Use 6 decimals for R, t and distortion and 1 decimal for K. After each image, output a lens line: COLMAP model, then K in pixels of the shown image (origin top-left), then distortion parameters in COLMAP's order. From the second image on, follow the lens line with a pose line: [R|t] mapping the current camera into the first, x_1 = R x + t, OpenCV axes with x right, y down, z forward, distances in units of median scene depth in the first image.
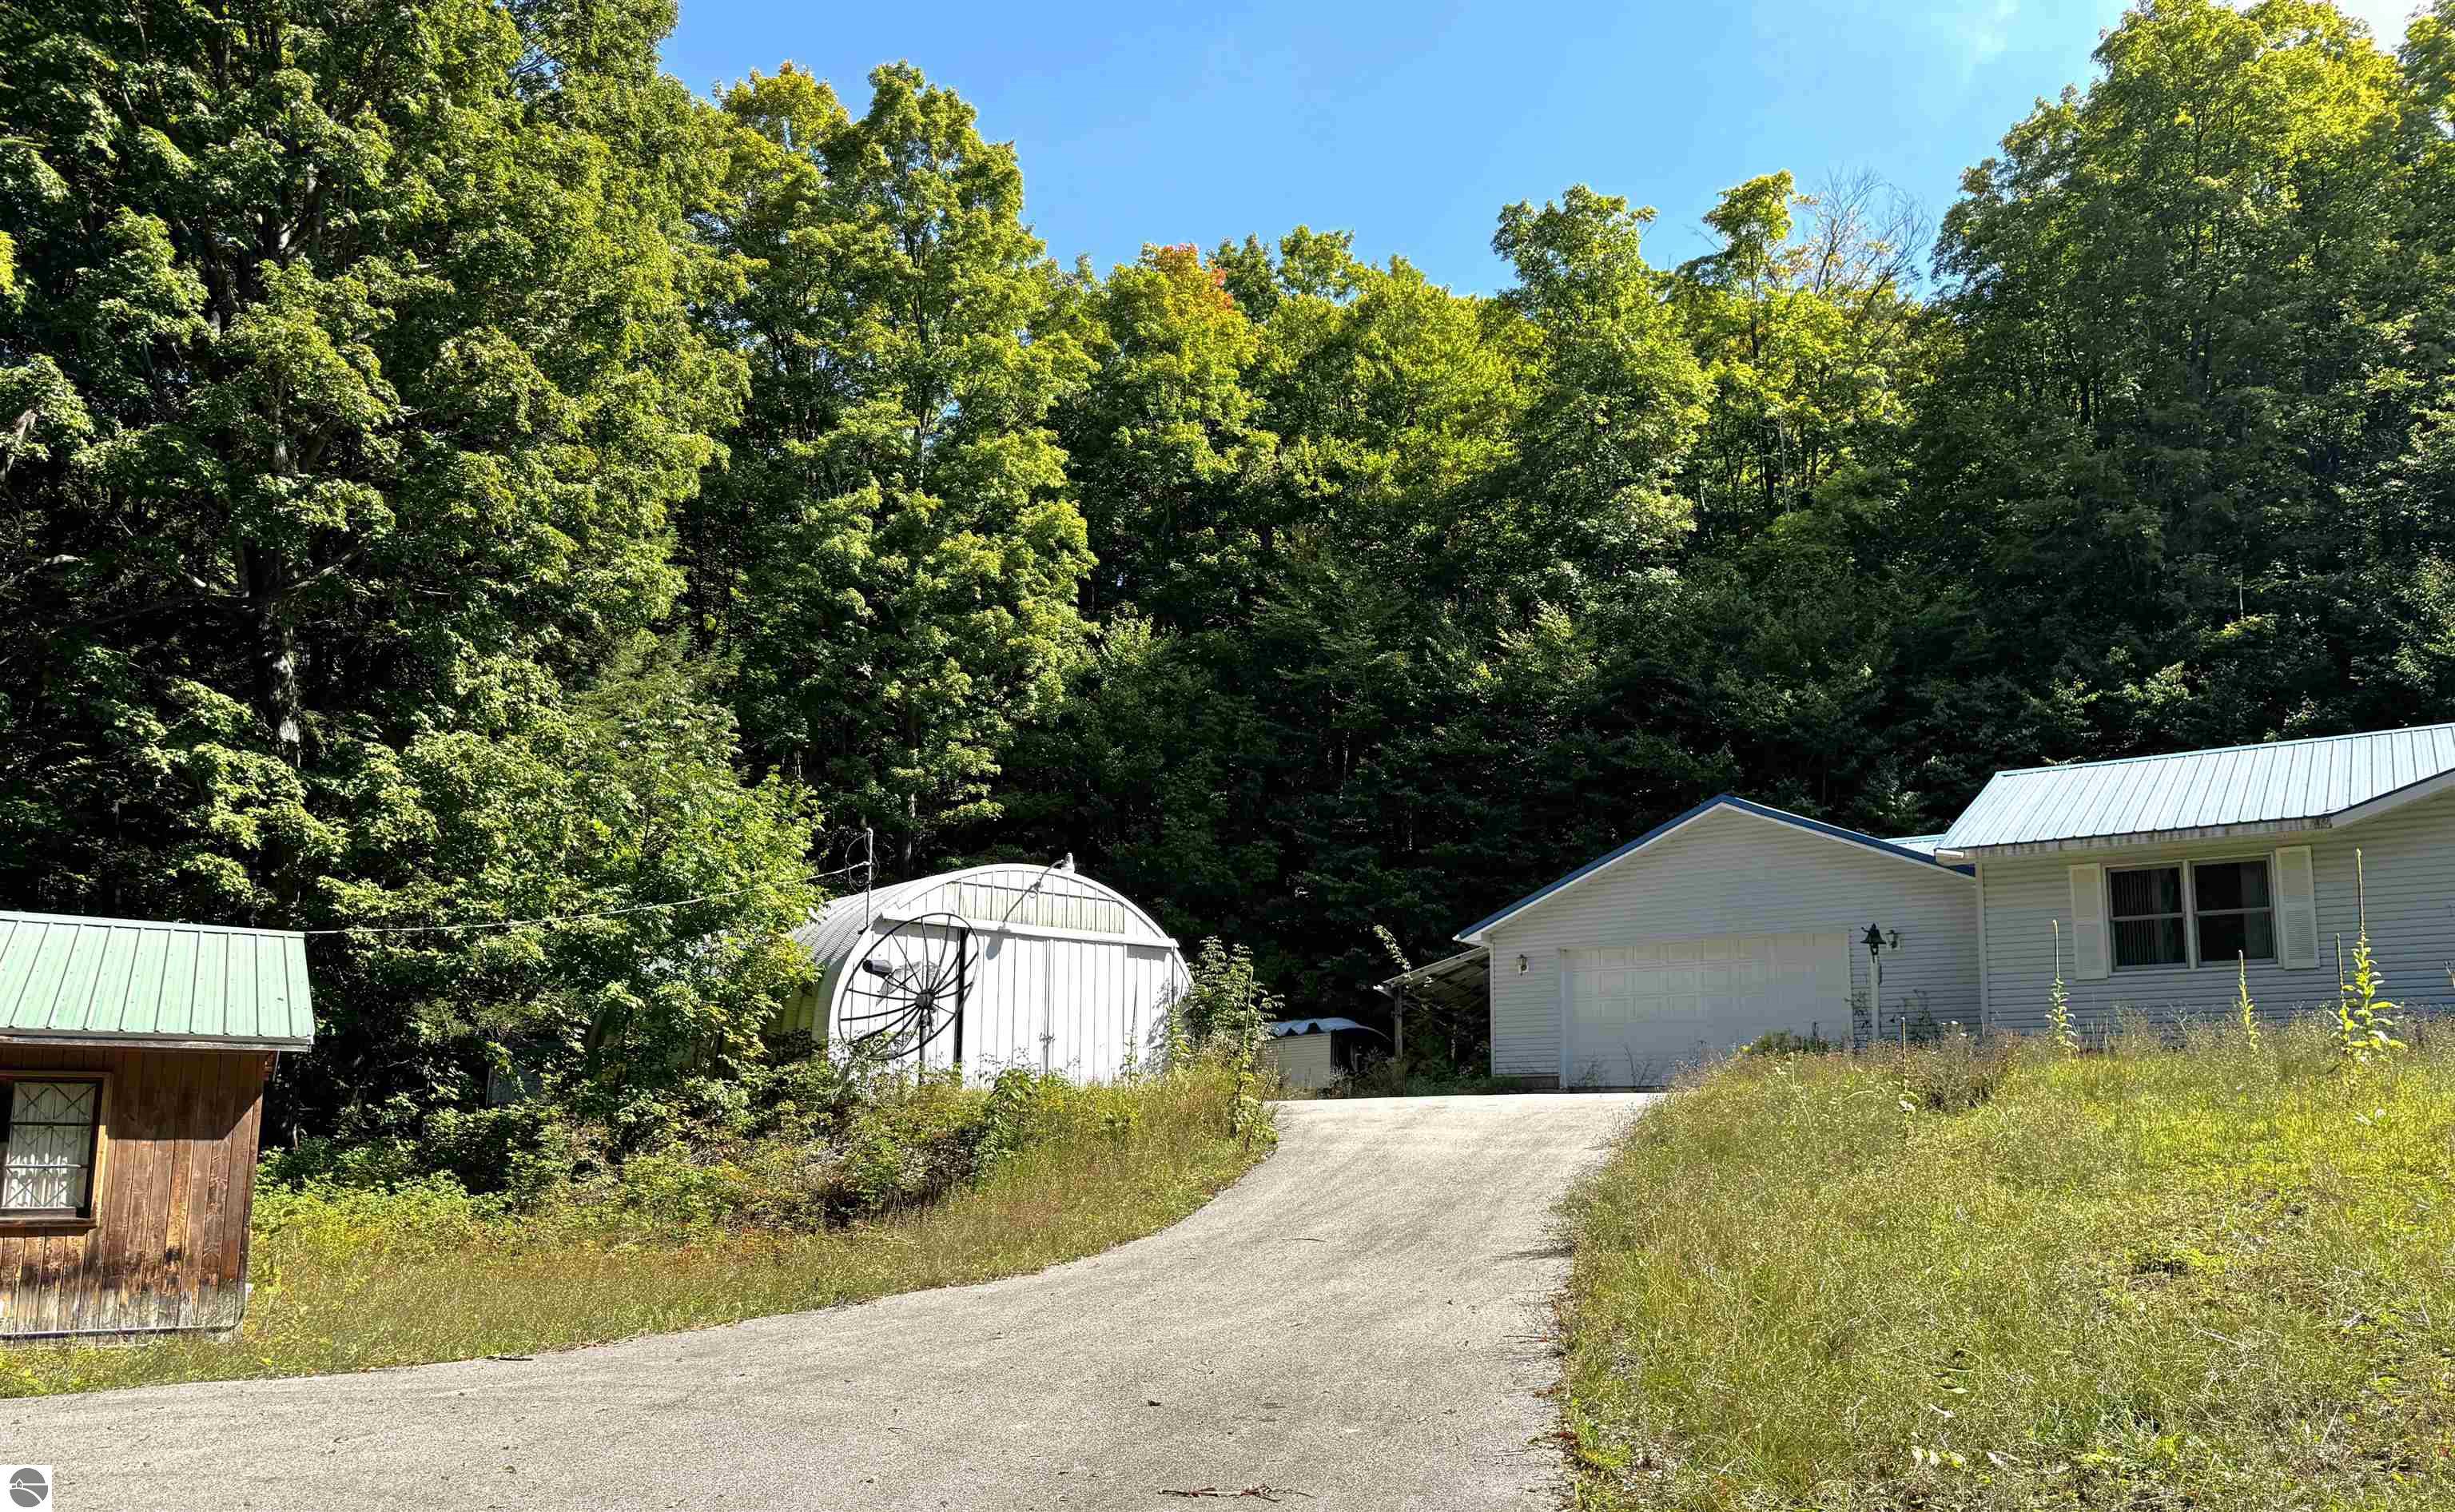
lens RADIAL K [[2133.3, 0, 1227.5], [0, 2133.3, 756.0], [0, 0, 1]] dist [0.059479, -0.006326]
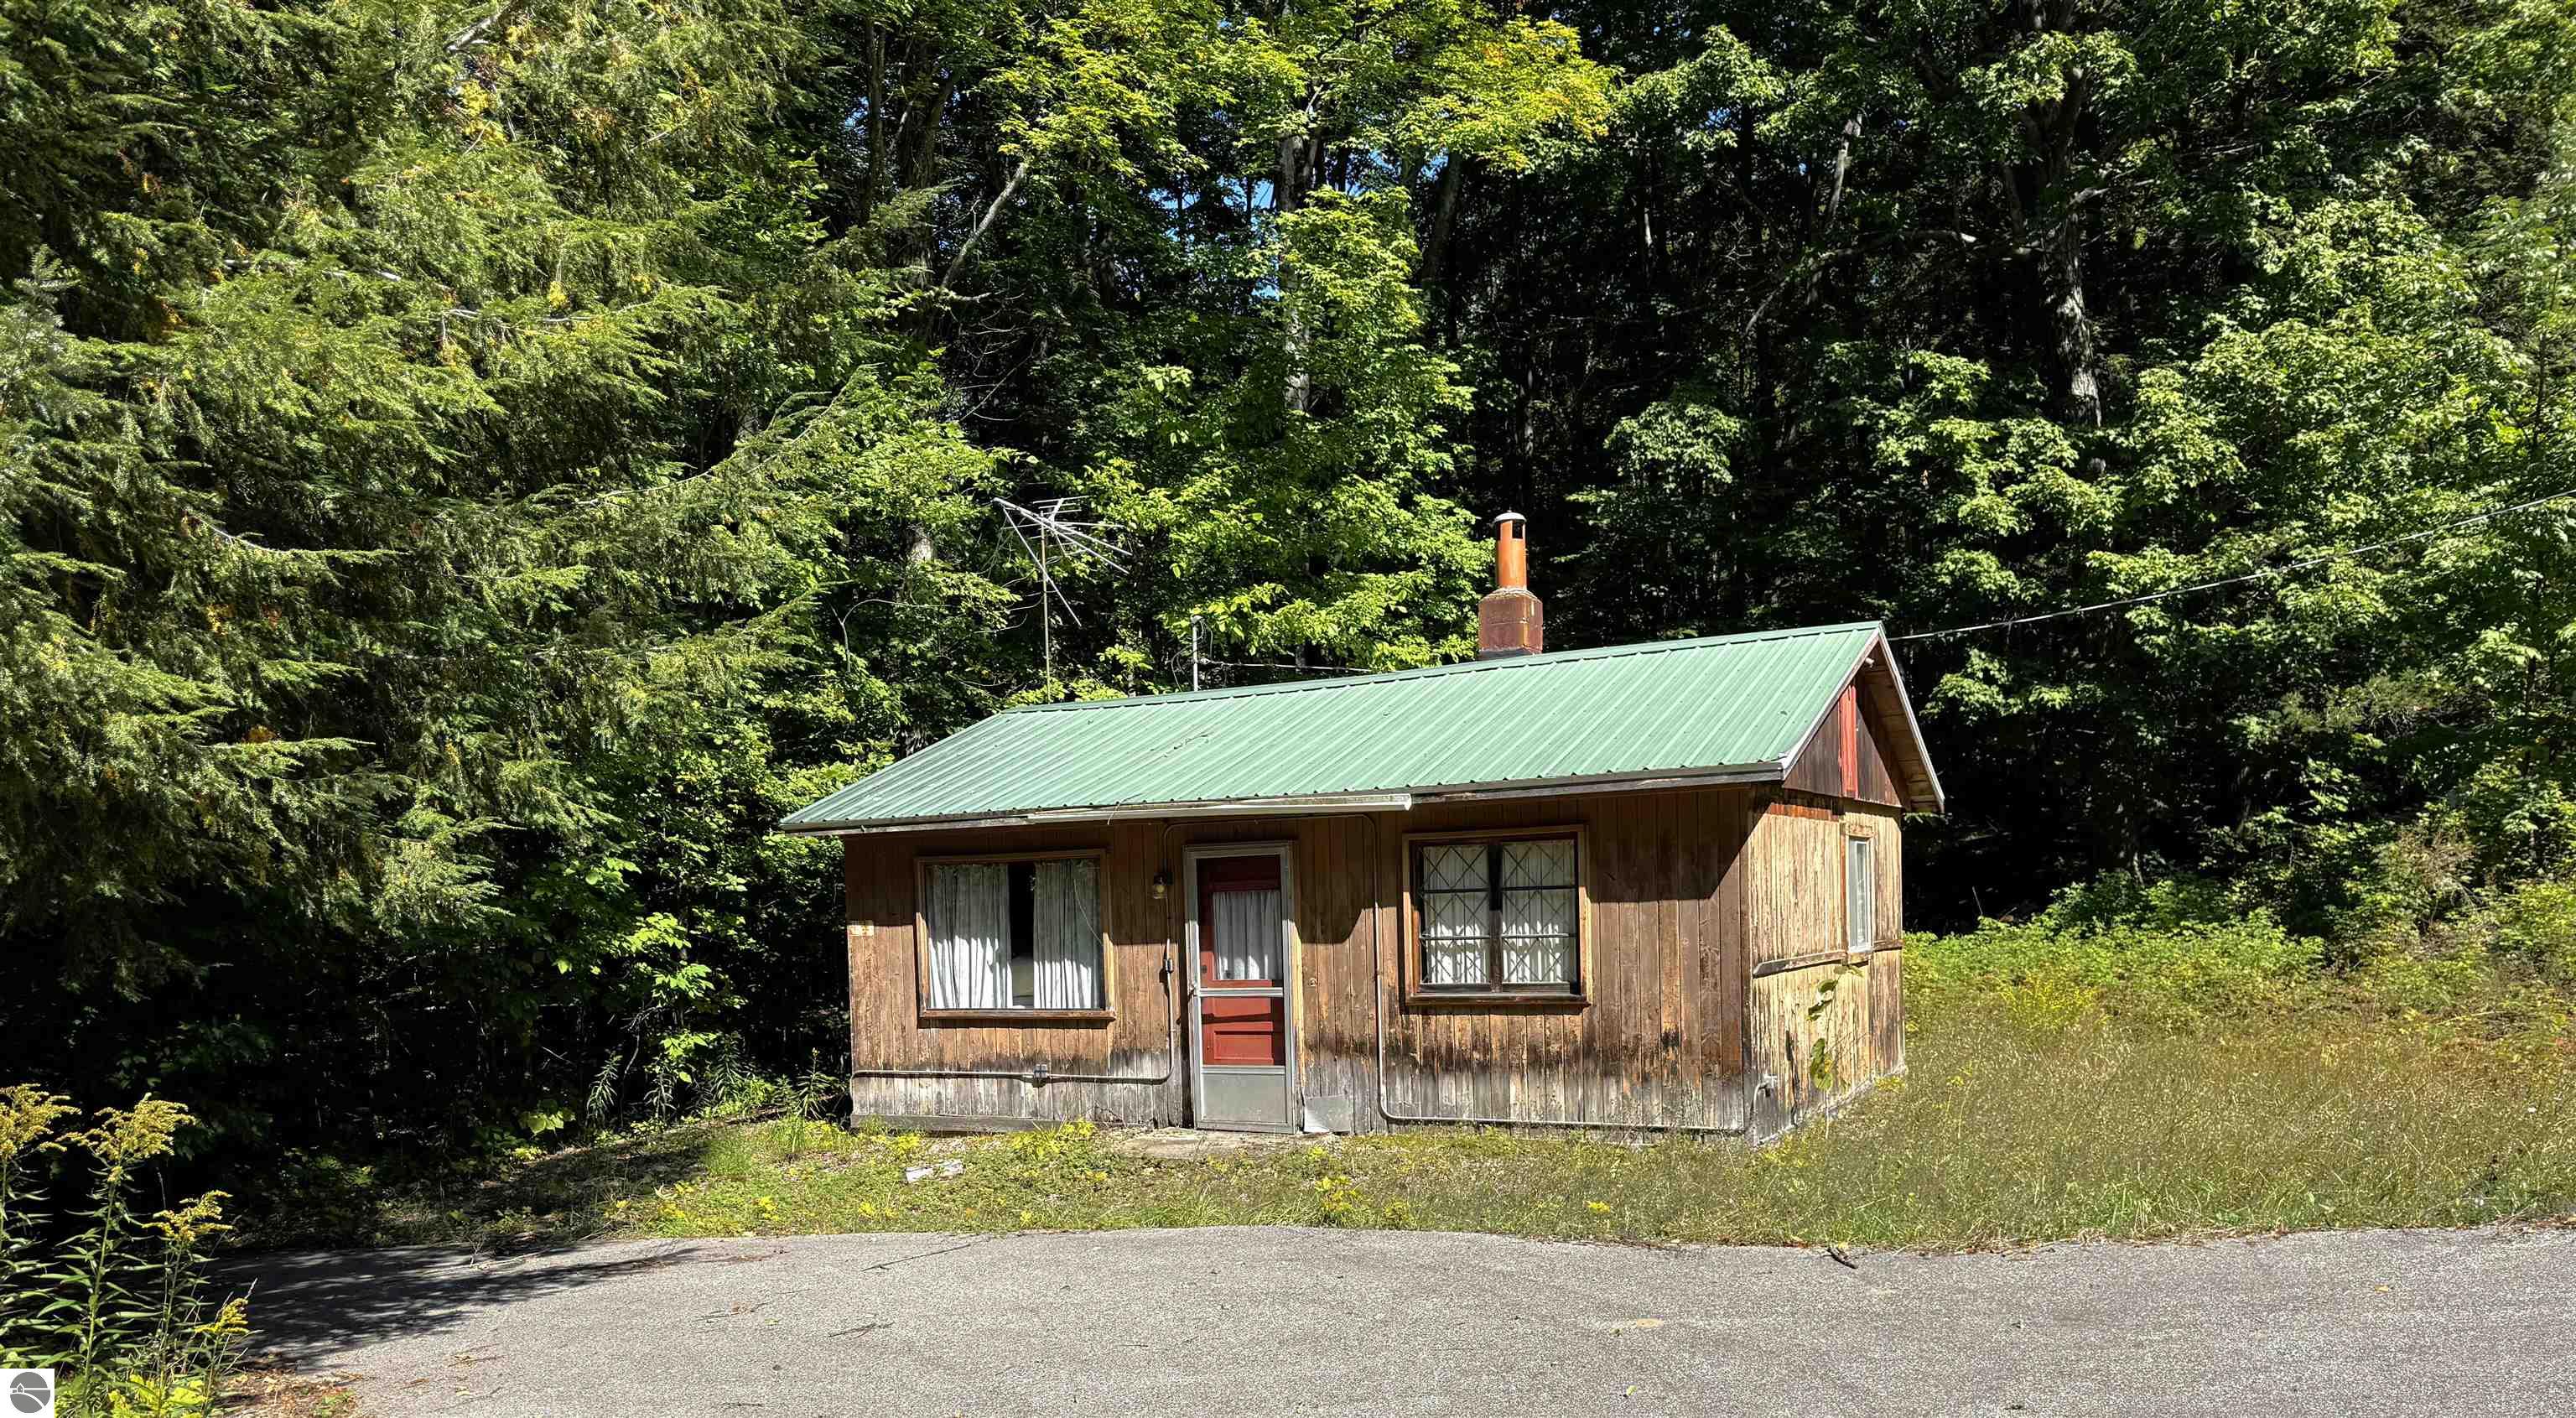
lens RADIAL K [[1819.0, 0, 1283.6], [0, 1819.0, 975.3], [0, 0, 1]] dist [-0.005518, -0.004858]
pose [[0.488952, 0.010383, -0.872249, 0.025310], [0.202867, 0.971159, 0.125281, 0.062757], [0.848393, -0.238207, 0.472743, 0.383664]]
